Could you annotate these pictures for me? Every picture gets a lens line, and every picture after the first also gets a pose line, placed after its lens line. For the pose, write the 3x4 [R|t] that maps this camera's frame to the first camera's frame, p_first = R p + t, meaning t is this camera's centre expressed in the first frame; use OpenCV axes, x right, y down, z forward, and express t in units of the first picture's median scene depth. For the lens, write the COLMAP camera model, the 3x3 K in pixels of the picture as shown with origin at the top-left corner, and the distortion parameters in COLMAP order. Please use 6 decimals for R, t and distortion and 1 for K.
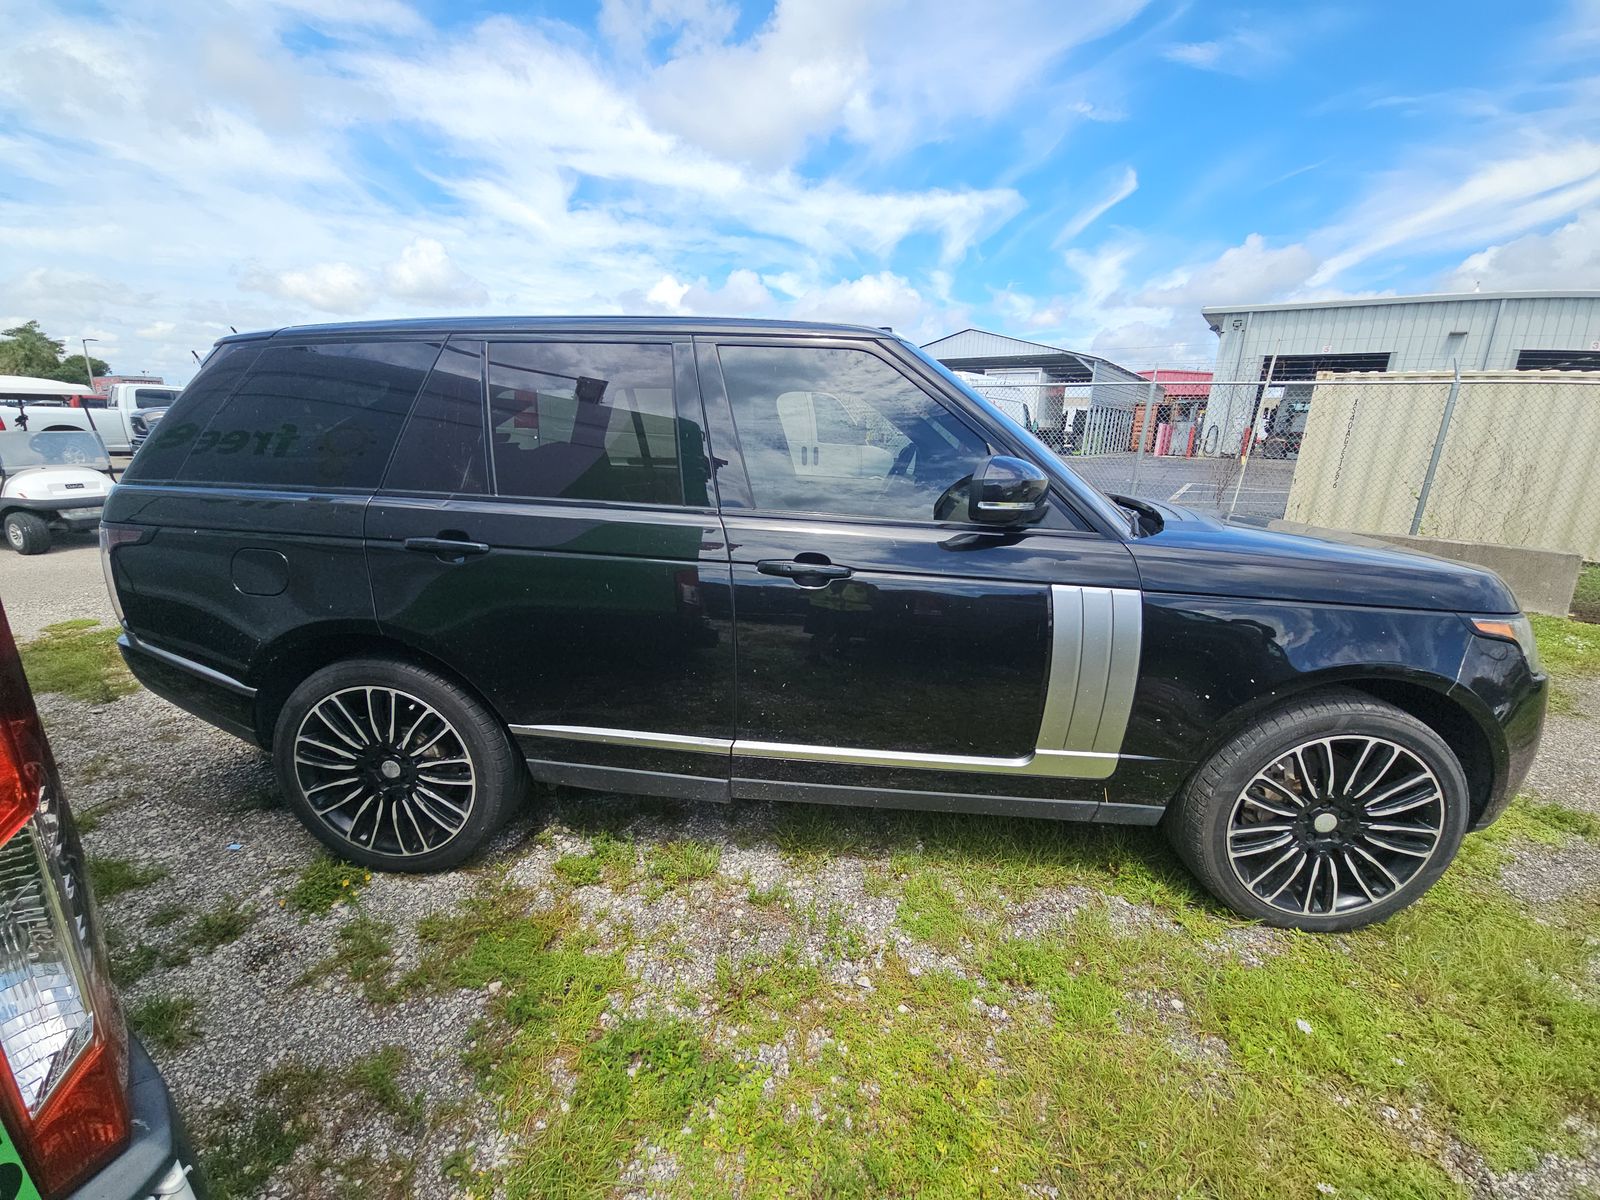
lens RADIAL K [[626.9, 0, 799.9], [0, 626.9, 619.9], [0, 0, 1]] dist [0.014265, -0.010341]
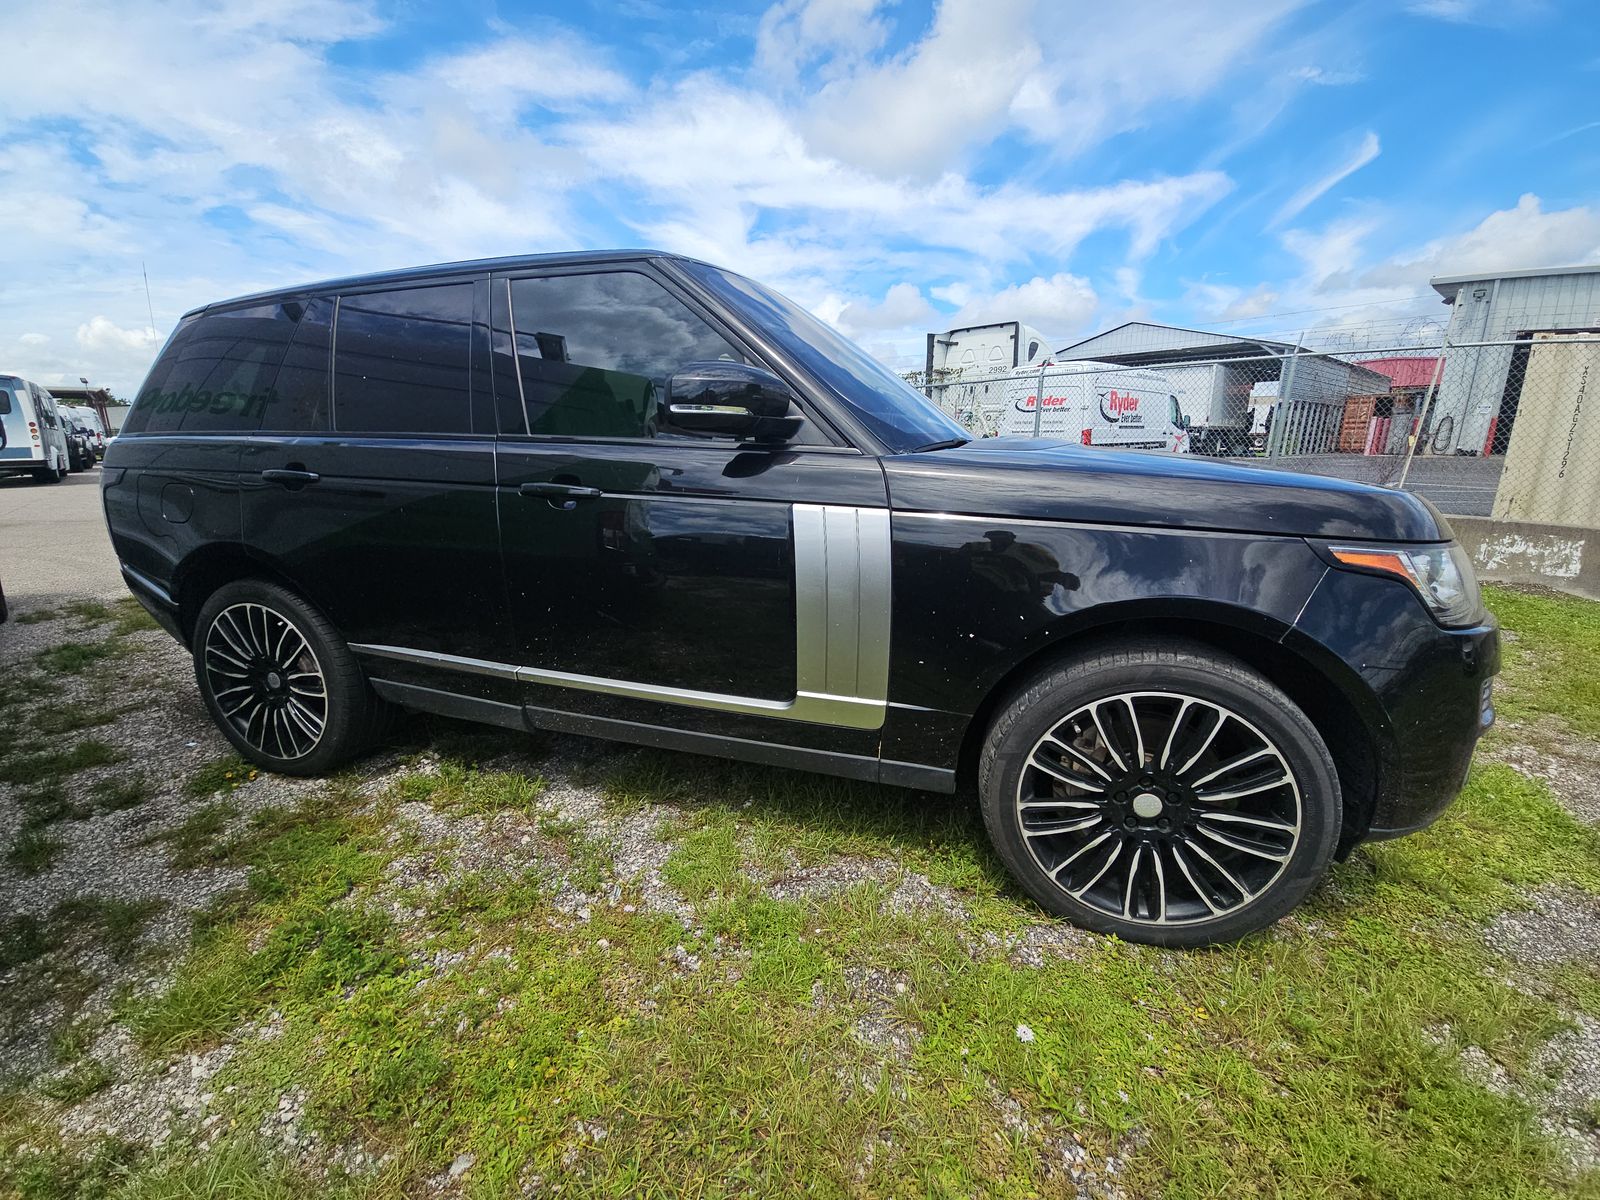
lens RADIAL K [[626.9, 0, 799.9], [0, 626.9, 619.9], [0, 0, 1]] dist [0.014265, -0.010341]
pose [[0.973832, 0.036666, -0.224291, 0.561952], [-0.040382, 0.999112, -0.012003, 0.110704], [0.223652, 0.020746, 0.974448, 0.110410]]
